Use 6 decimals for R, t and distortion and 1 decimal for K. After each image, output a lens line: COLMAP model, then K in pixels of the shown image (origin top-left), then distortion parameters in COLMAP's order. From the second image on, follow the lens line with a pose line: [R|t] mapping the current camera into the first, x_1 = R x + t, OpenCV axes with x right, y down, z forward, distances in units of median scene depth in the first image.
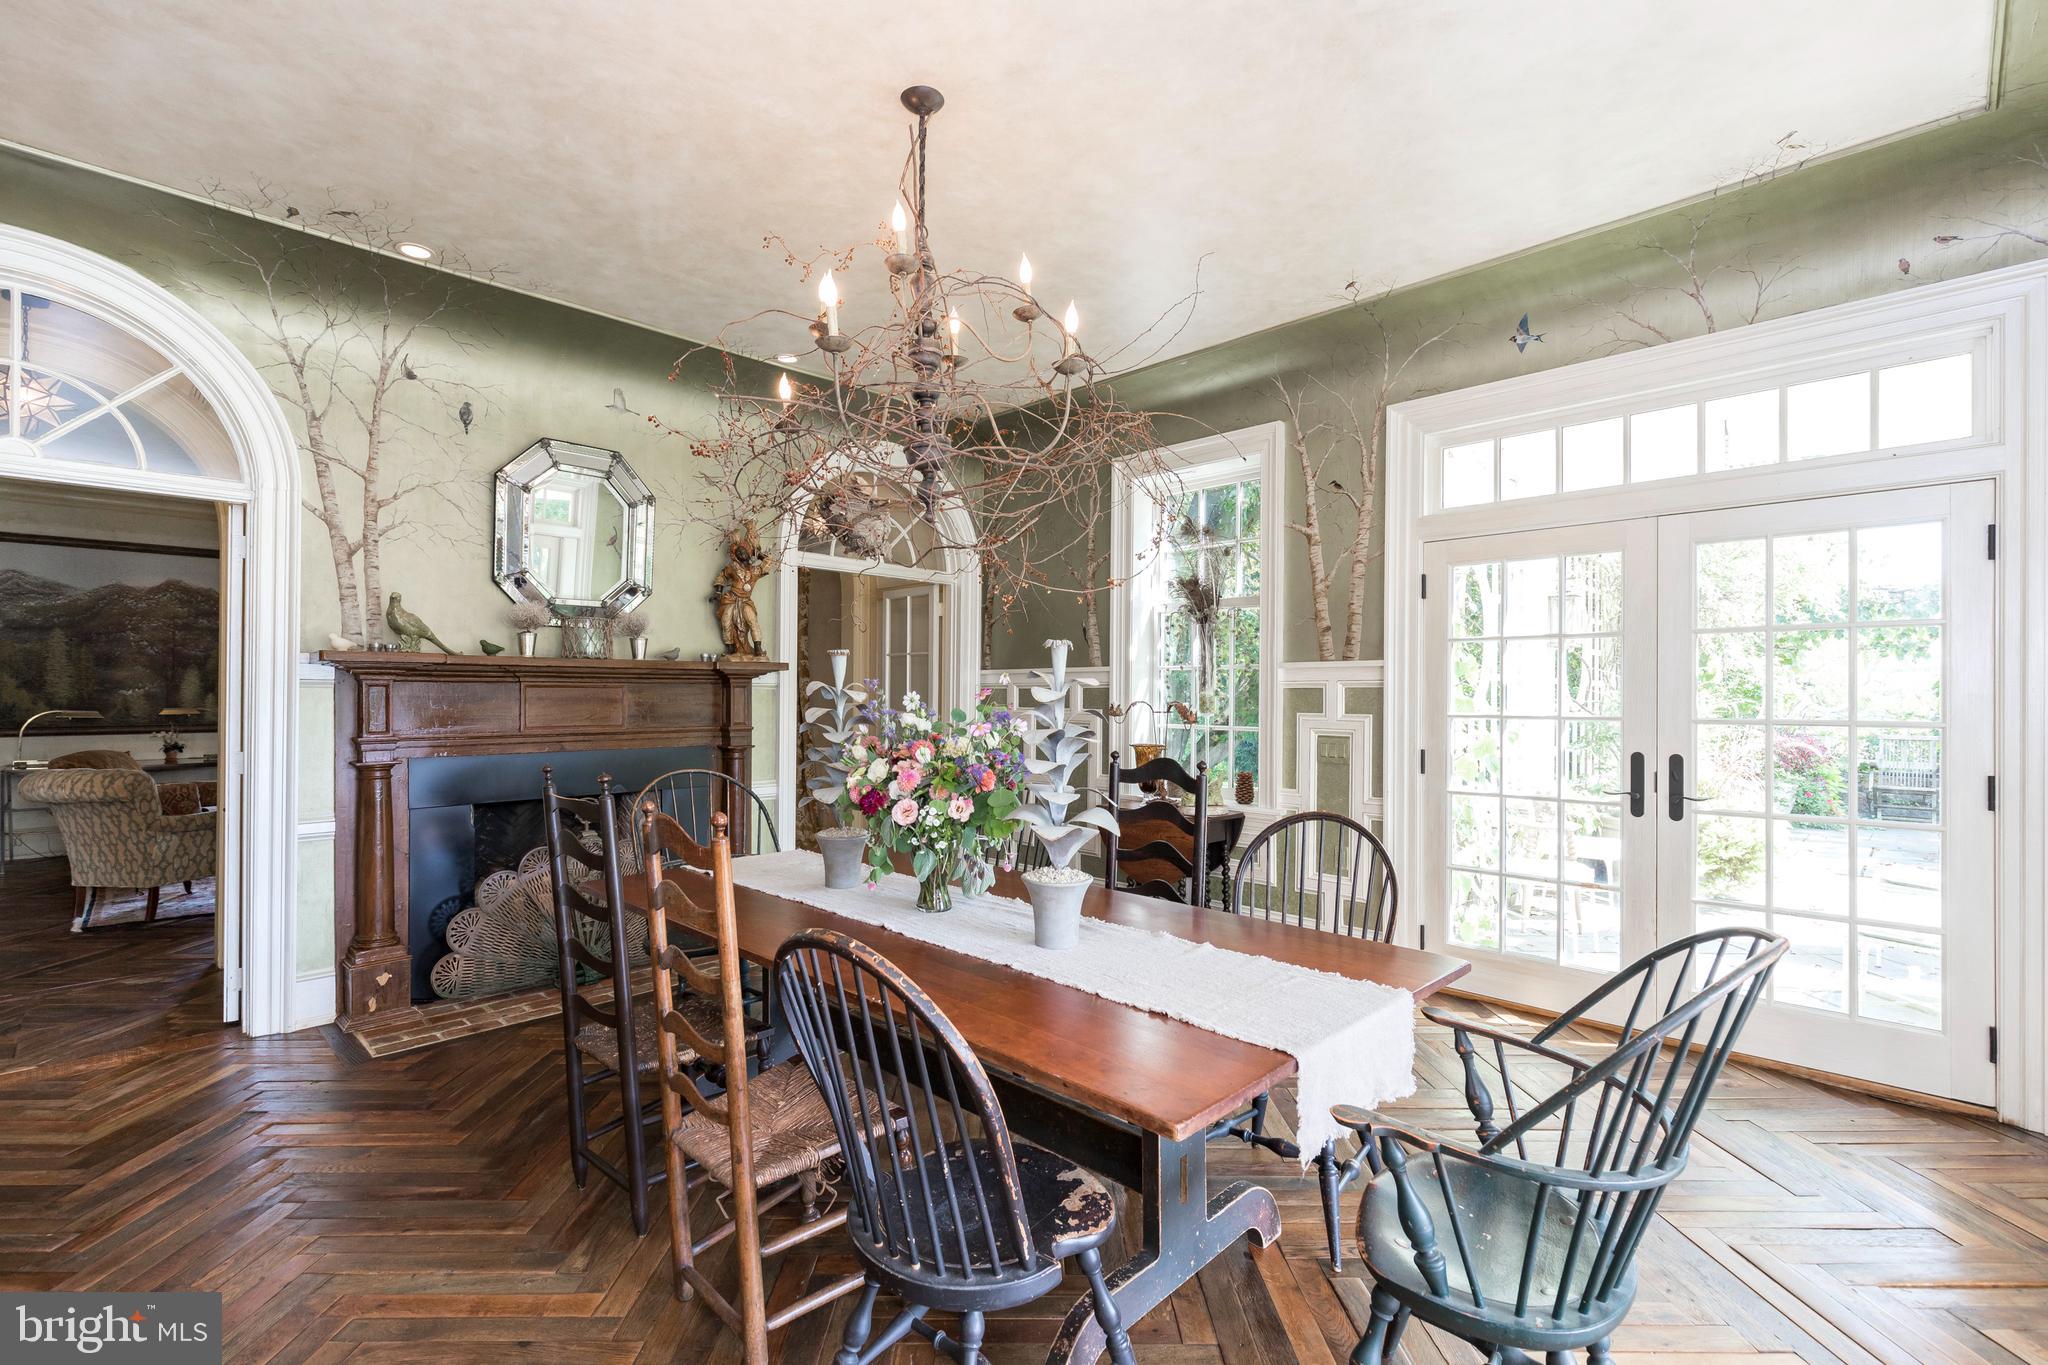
lens RADIAL K [[903.5, 0, 1024.8], [0, 903.5, 693.3], [0, 0, 1]] dist [-0.033070, 0.015788]
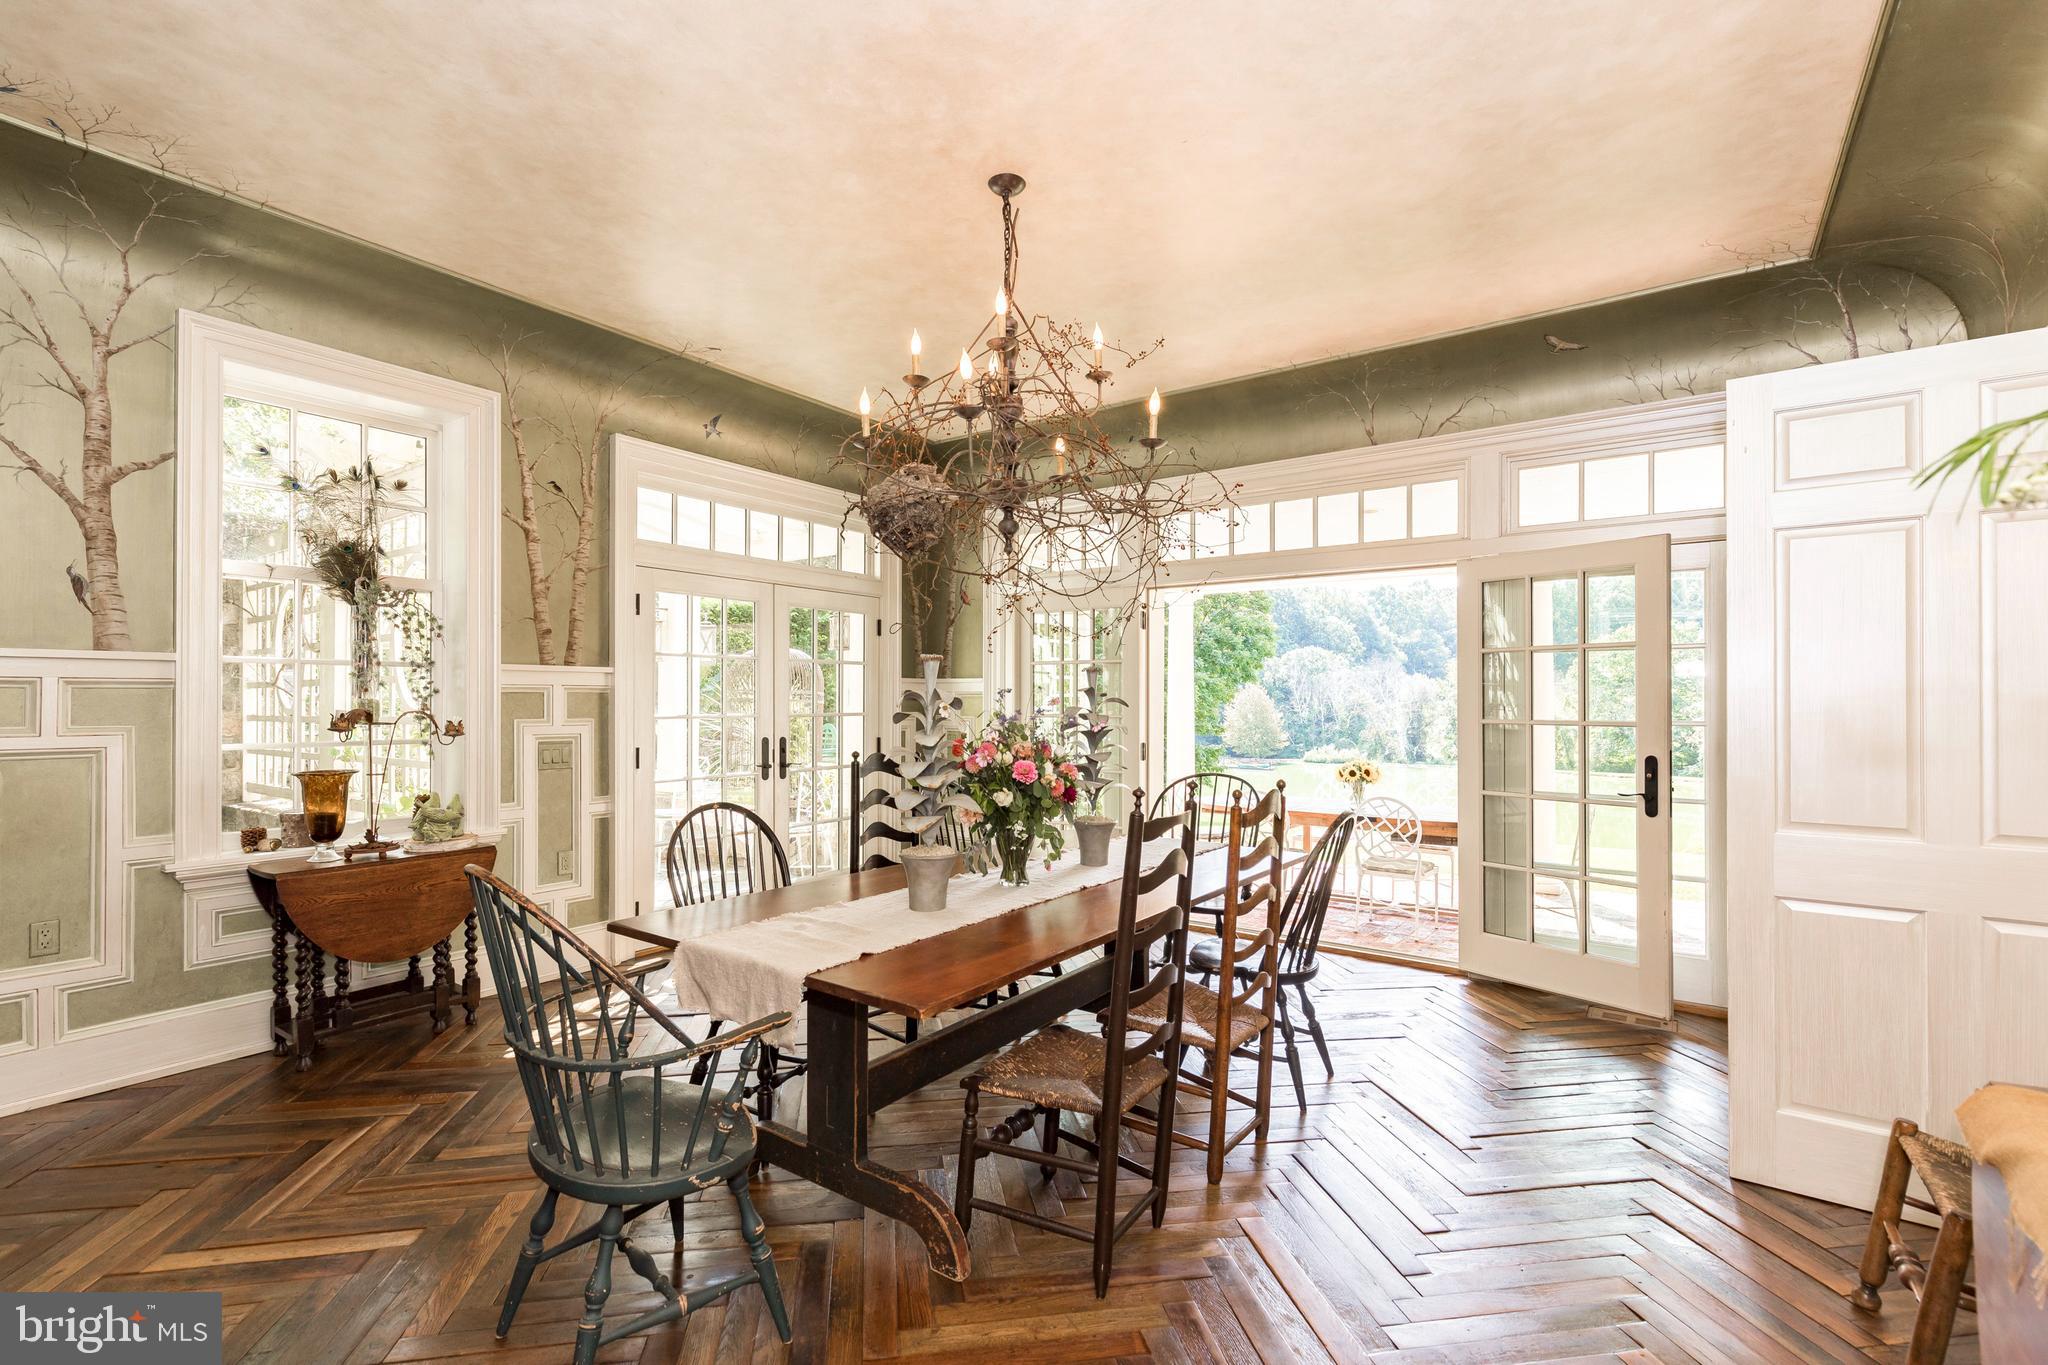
lens RADIAL K [[903.5, 0, 1024.8], [0, 903.5, 693.3], [0, 0, 1]] dist [-0.033070, 0.015788]
pose [[-0.172071, 0.002552, 0.985081, -0.713893], [-0.003835, 0.999987, -0.003261, -0.004007], [-0.985077, -0.004339, -0.172059, 0.669098]]
